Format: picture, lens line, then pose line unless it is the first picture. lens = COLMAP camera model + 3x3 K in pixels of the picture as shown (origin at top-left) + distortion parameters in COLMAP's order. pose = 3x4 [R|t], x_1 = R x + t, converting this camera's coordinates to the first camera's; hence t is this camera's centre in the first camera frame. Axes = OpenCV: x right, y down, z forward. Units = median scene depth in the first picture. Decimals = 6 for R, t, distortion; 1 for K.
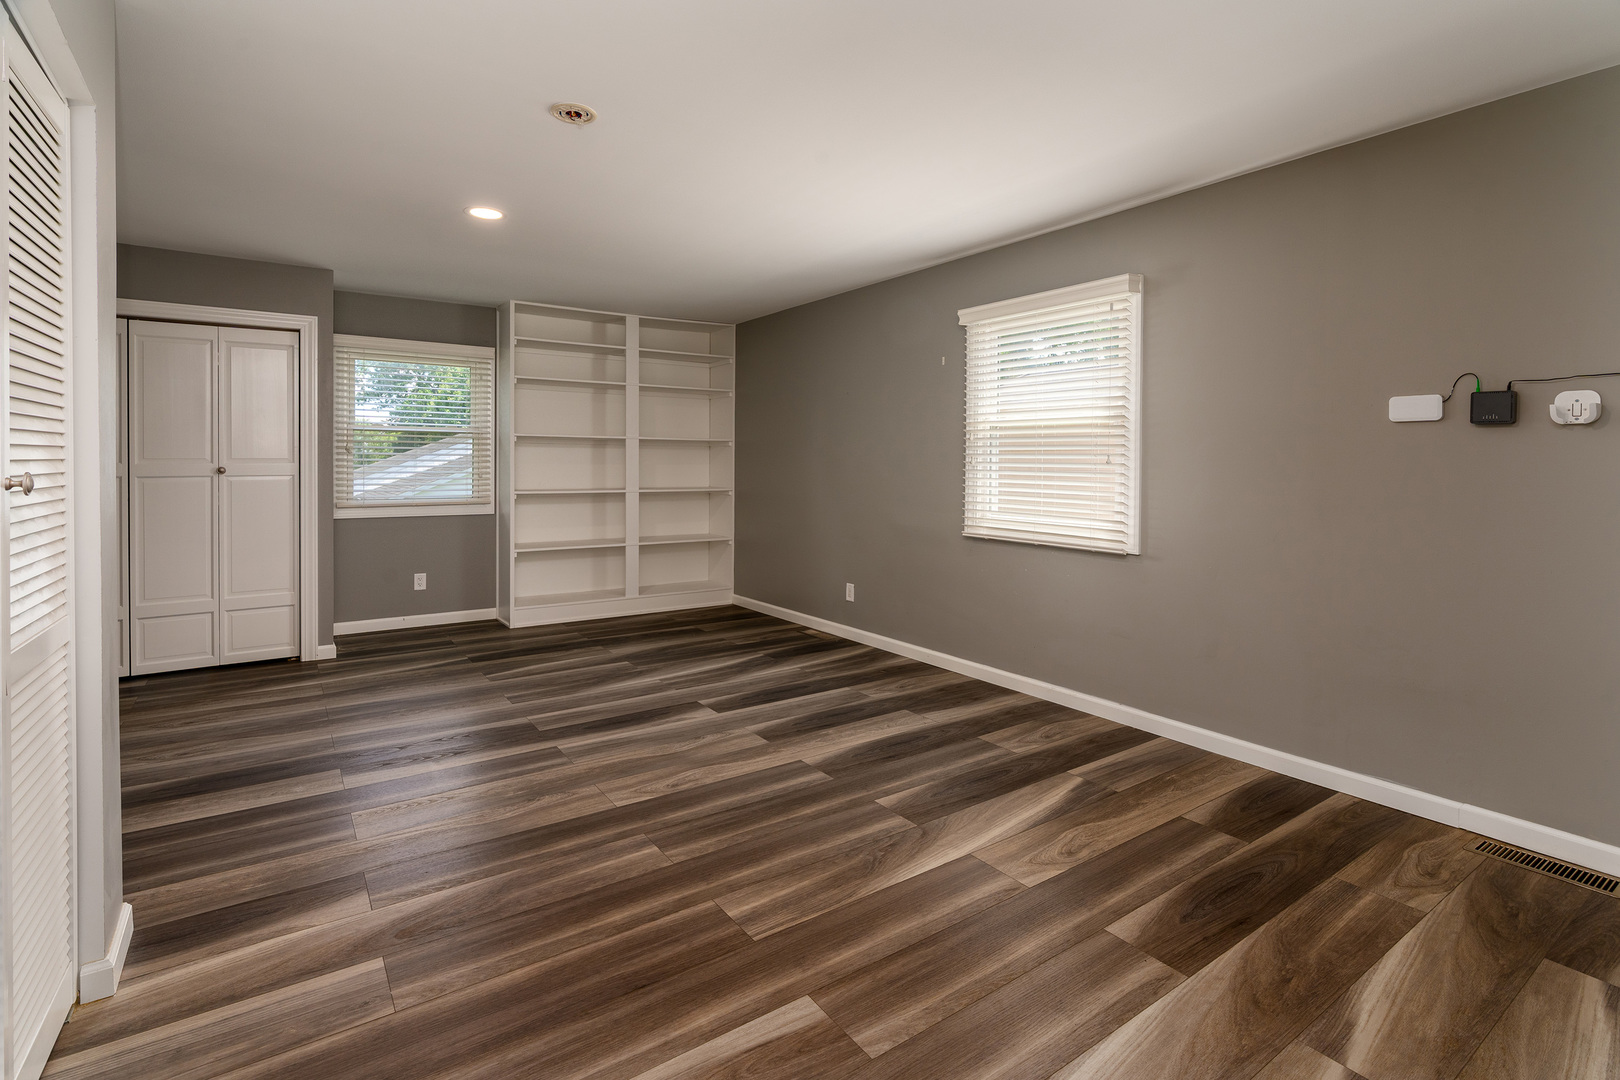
lens RADIAL K [[744.2, 0, 818.6], [0, 744.2, 480.3], [0, 0, 1]] dist [-0.000319, 0.000463]
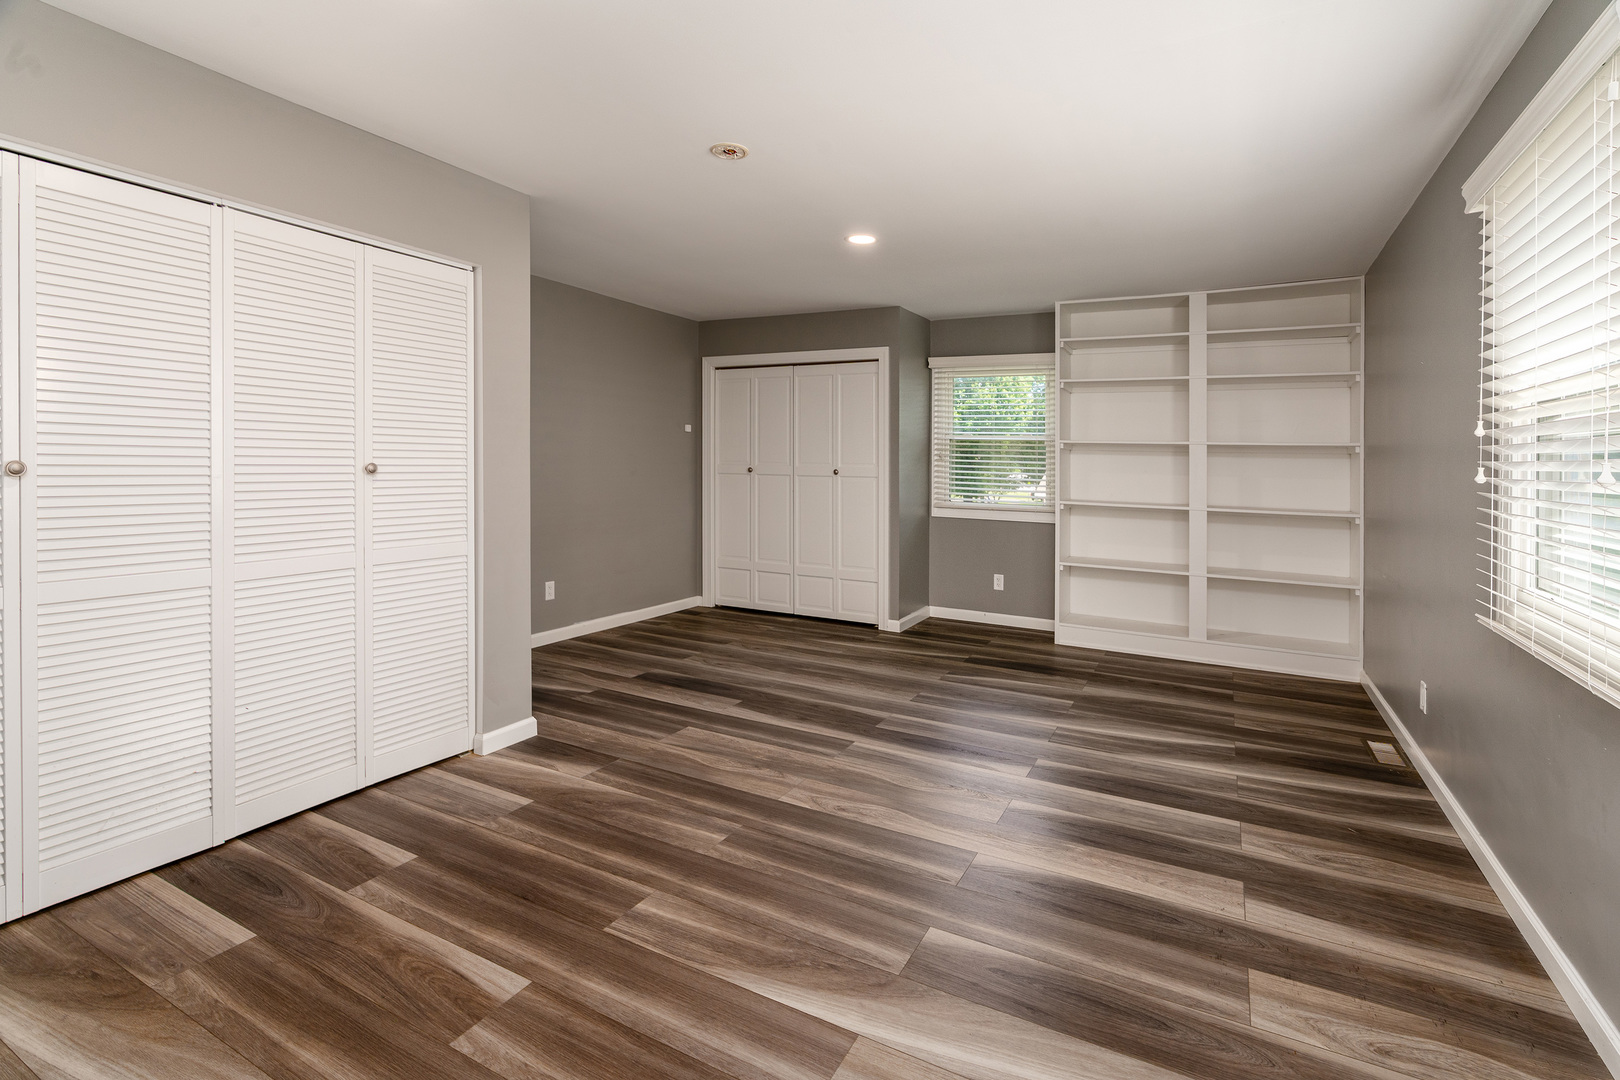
lens RADIAL K [[783.3, 0, 806.4], [0, 783.3, 463.9], [0, 0, 1]] dist [-0.002710, 0.000017]
pose [[0.456202, 0.005093, -0.889862, 0.656105], [-0.038668, 0.999153, -0.014105, -0.011157], [0.889036, 0.040843, 0.456012, 0.482485]]
